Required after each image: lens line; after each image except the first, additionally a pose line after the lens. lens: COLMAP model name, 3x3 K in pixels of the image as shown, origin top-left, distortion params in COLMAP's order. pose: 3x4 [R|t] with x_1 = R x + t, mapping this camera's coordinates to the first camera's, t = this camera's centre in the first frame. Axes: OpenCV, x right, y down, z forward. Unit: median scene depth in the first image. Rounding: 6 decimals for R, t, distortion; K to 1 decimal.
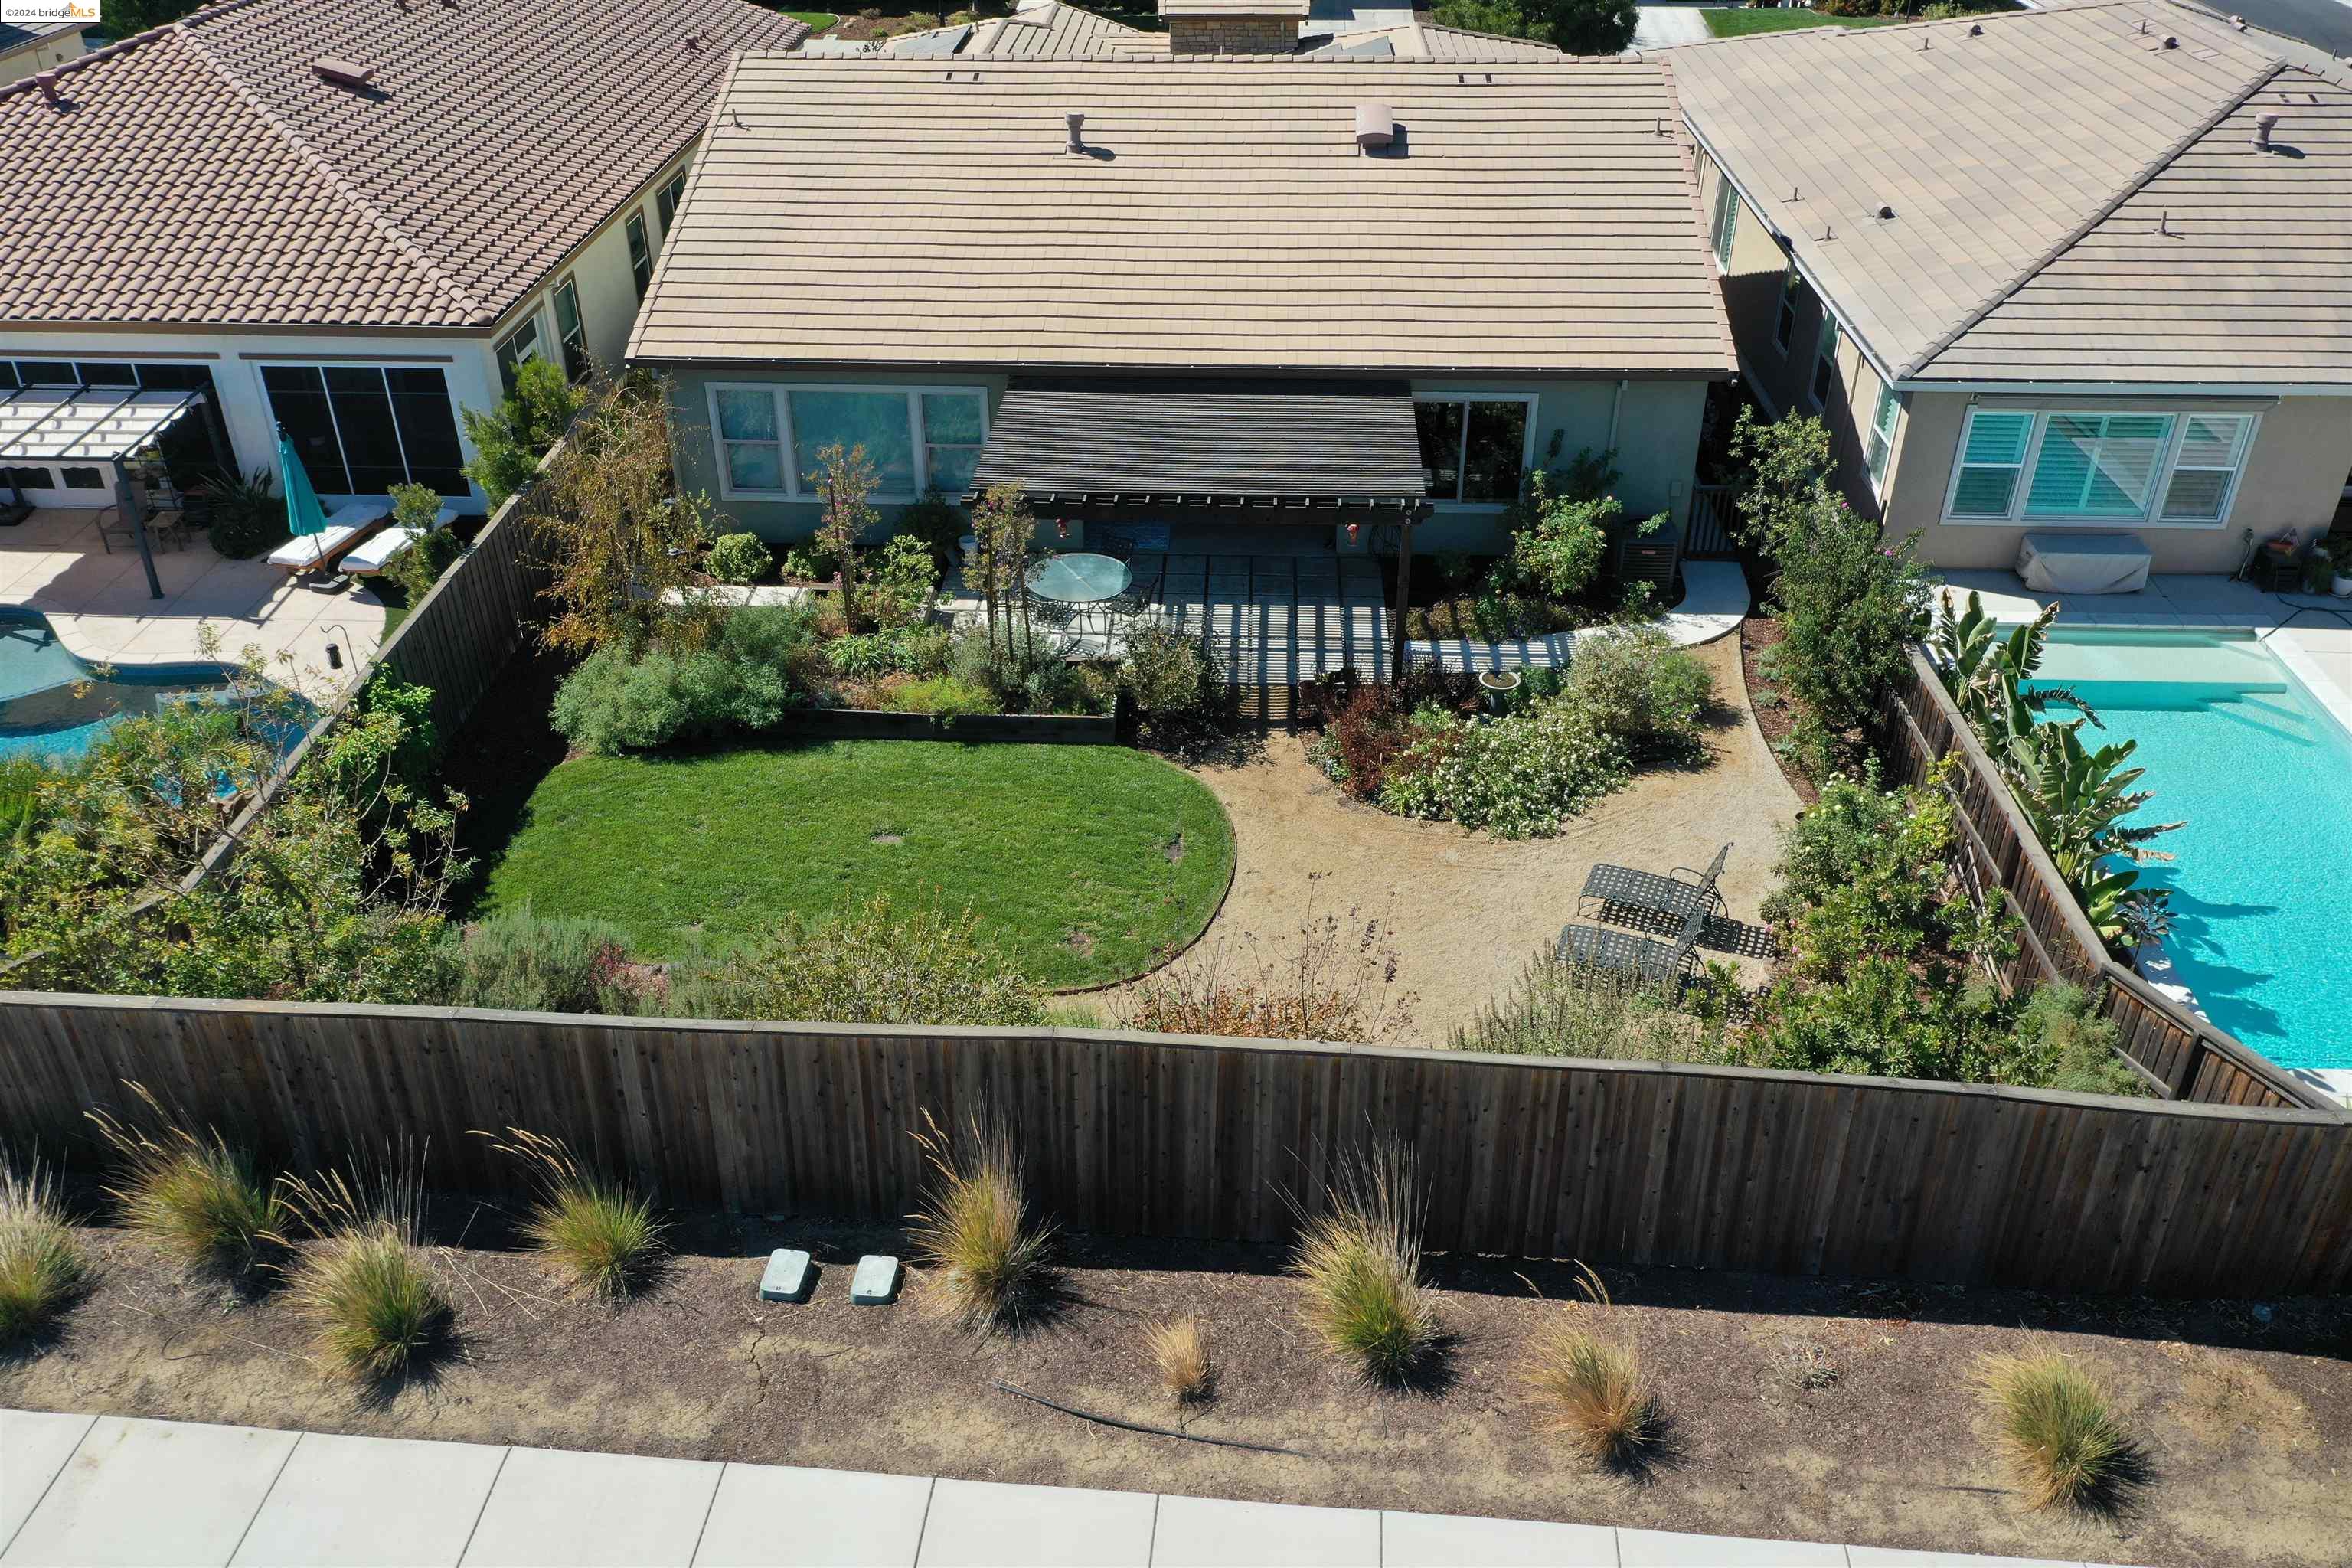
lens RADIAL K [[1855.8, 0, 1176.0], [0, 1855.8, 784.0], [0, 0, 1]] dist [0.003077, -0.004746]
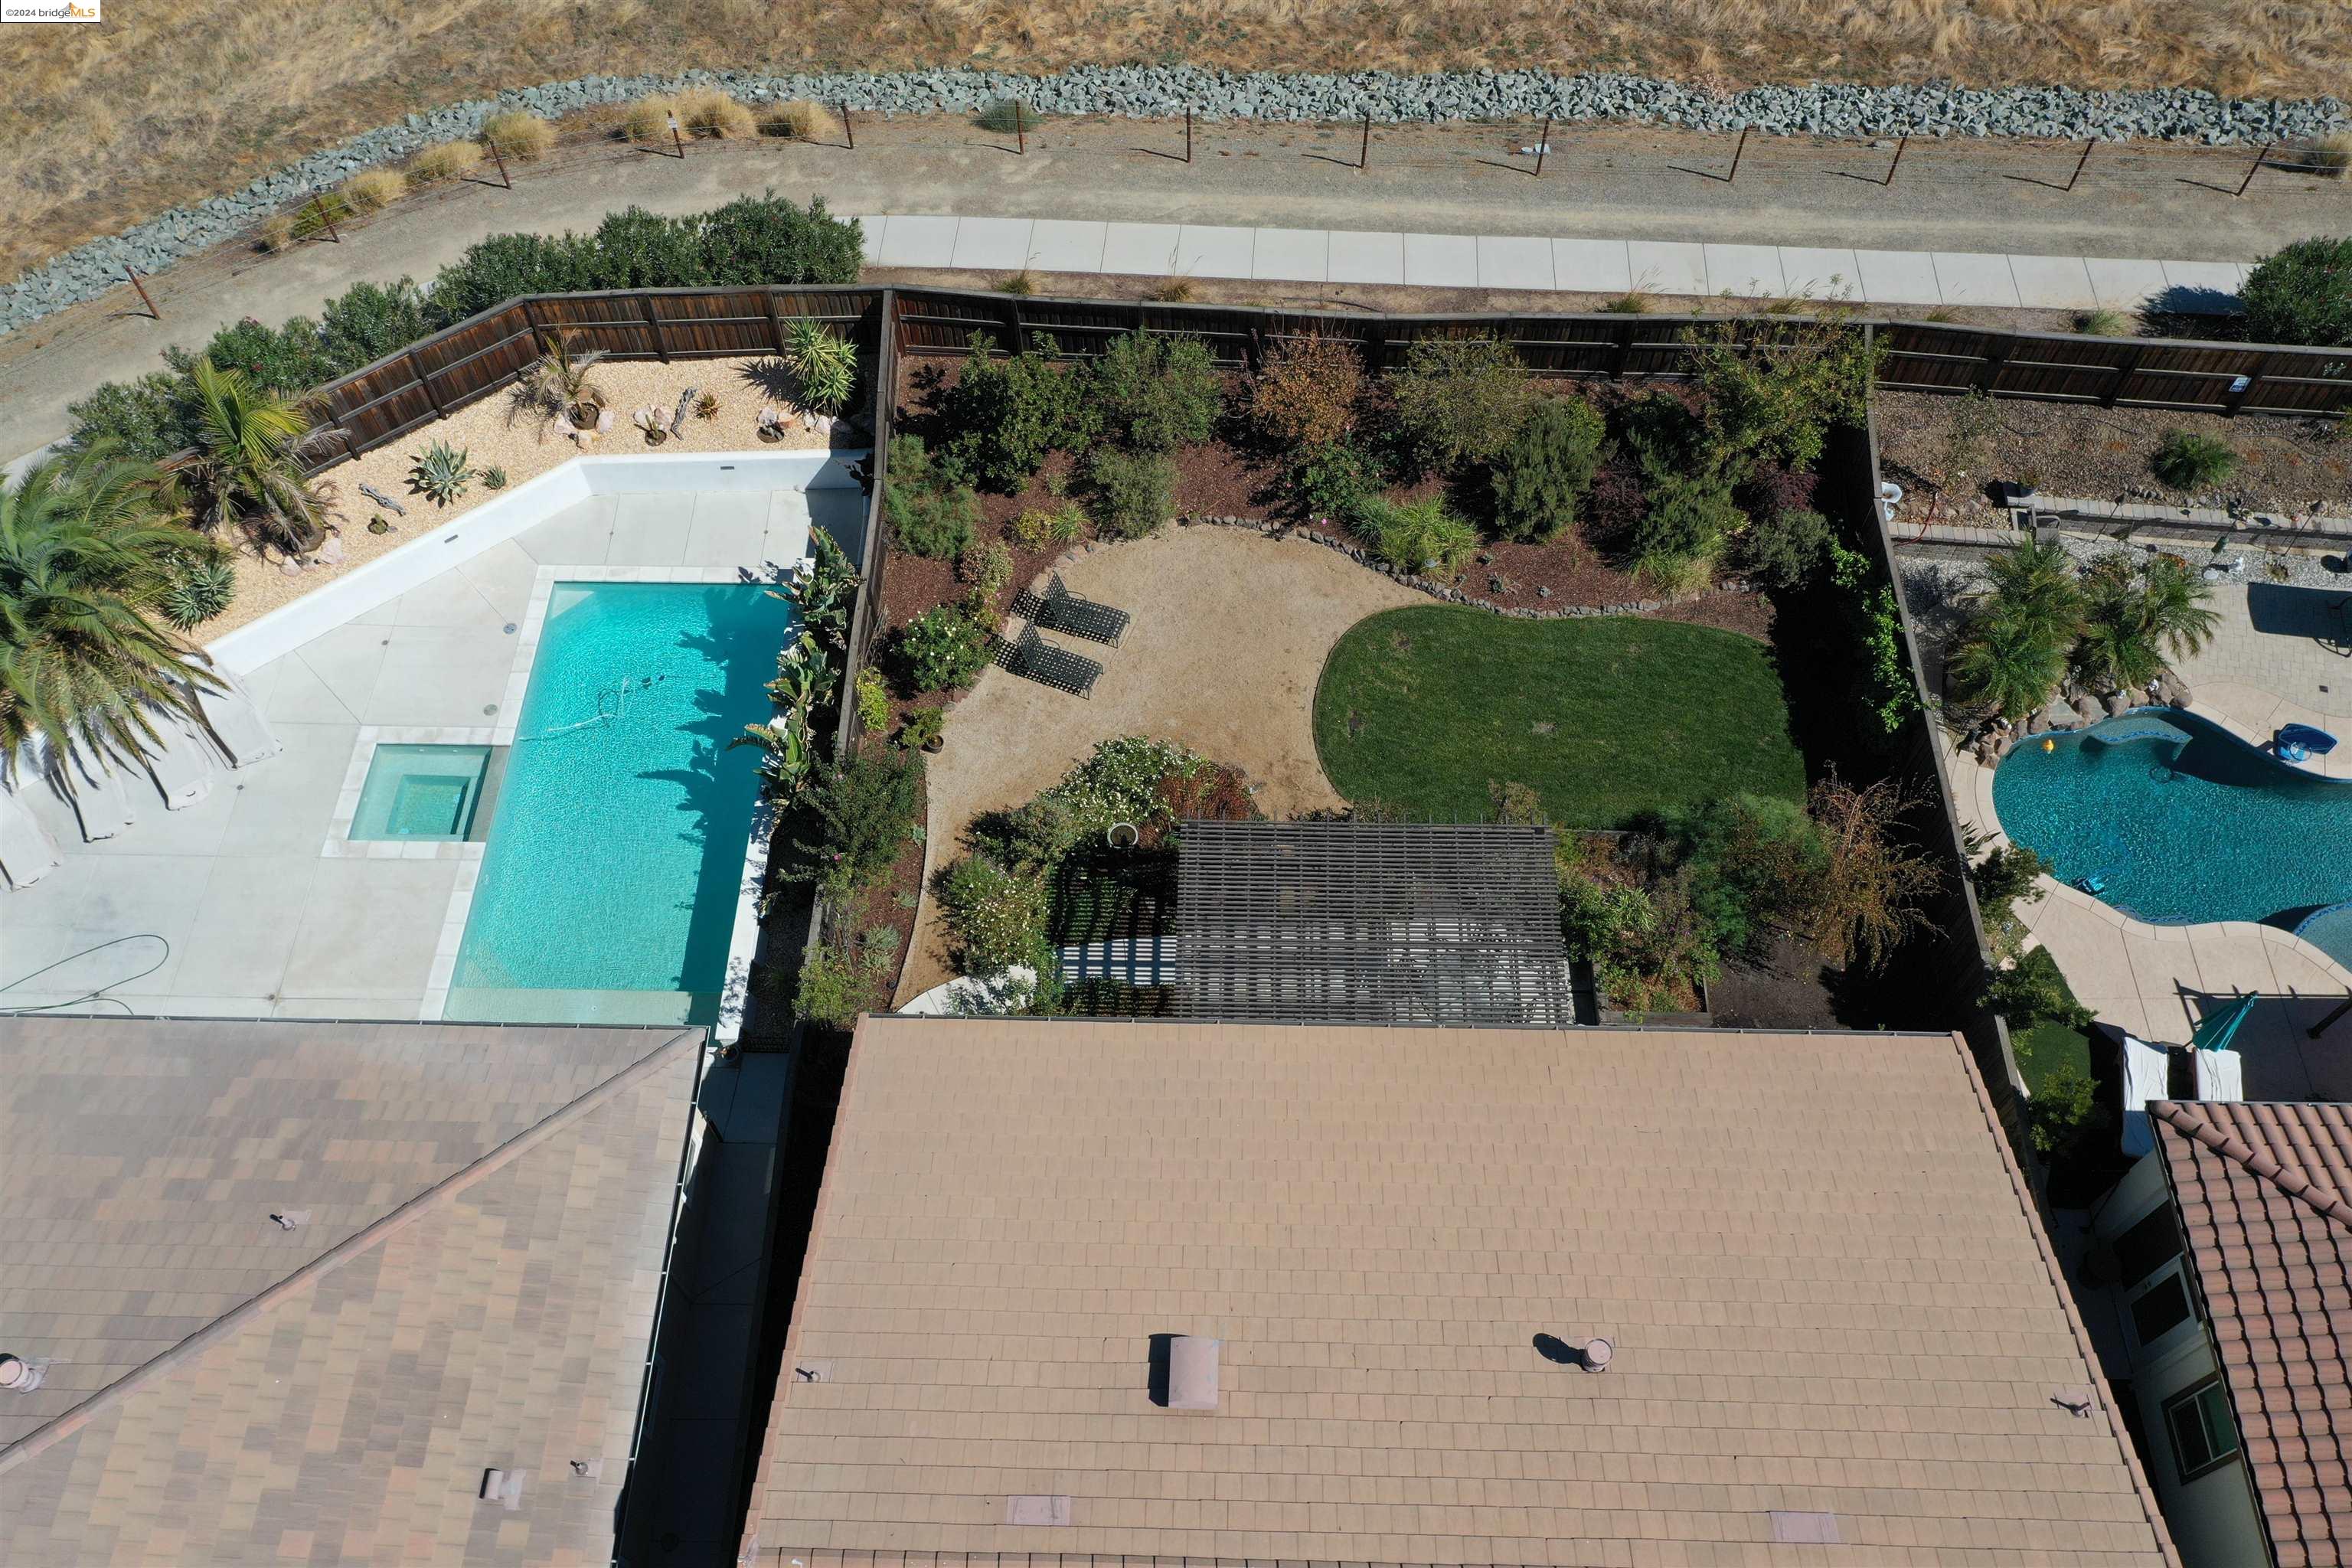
lens RADIAL K [[1855.8, 0, 1176.0], [0, 1855.8, 784.0], [0, 0, 1]] dist [0.003077, -0.004746]
pose [[-0.999635, 0.027000, -0.000955, 0.140689], [-0.000986, -0.001133, 0.999999, -1.416876], [0.026999, 0.999635, 0.001159, 0.990426]]
